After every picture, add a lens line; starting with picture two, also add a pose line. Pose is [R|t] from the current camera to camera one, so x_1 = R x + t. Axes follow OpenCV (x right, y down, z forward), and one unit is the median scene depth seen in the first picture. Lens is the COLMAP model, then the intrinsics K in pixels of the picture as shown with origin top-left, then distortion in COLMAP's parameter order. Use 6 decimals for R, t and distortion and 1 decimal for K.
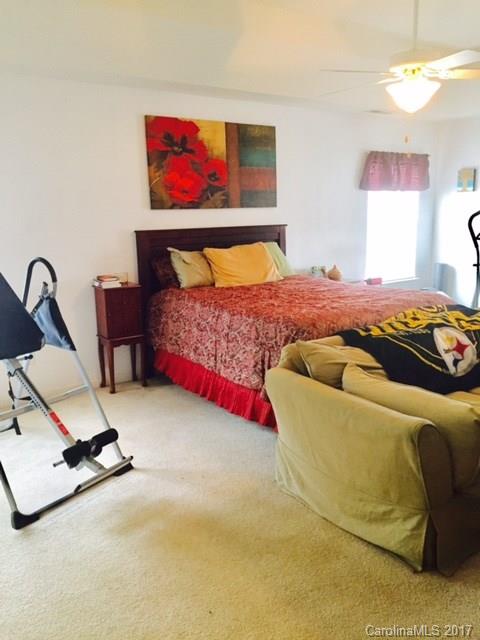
lens RADIAL K [[543.5, 0, 238.1], [0, 543.5, 318.8], [0, 0, 1]] dist [0.079737, -0.099729]
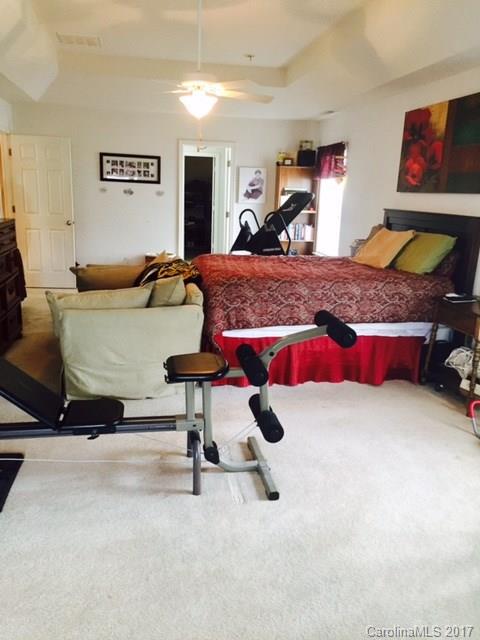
lens RADIAL K [[543.5, 0, 238.1], [0, 543.5, 318.8], [0, 0, 1]] dist [0.079737, -0.099729]
pose [[-0.408921, 0.221562, -0.885265, 1.466541], [-0.202488, 0.923868, 0.324757, -0.349585], [0.889821, 0.312055, -0.332926, 1.568399]]
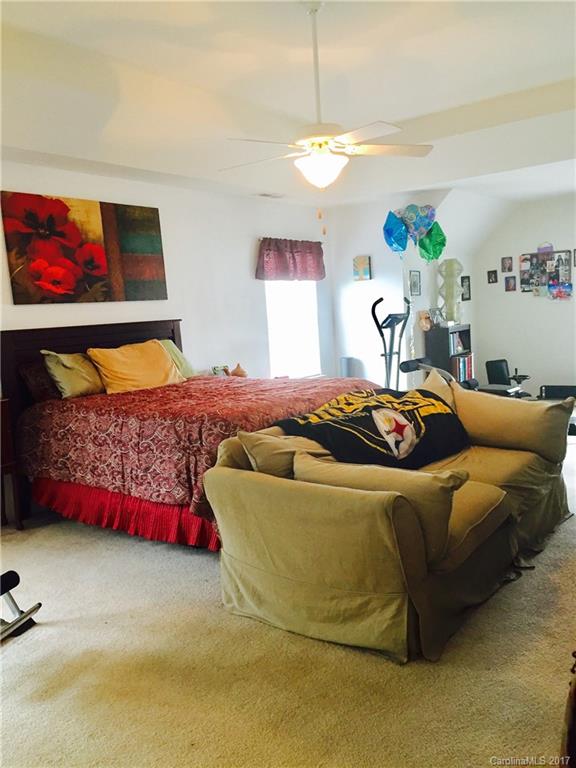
lens RADIAL K [[652.2, 0, 285.7], [0, 652.2, 382.6], [0, 0, 1]] dist [0.079737, -0.099729]
pose [[0.955141, -0.071930, 0.287284, -0.087231], [0.099758, 0.991509, -0.083415, 0.043191], [-0.278845, 0.108332, 0.954206, -0.023123]]
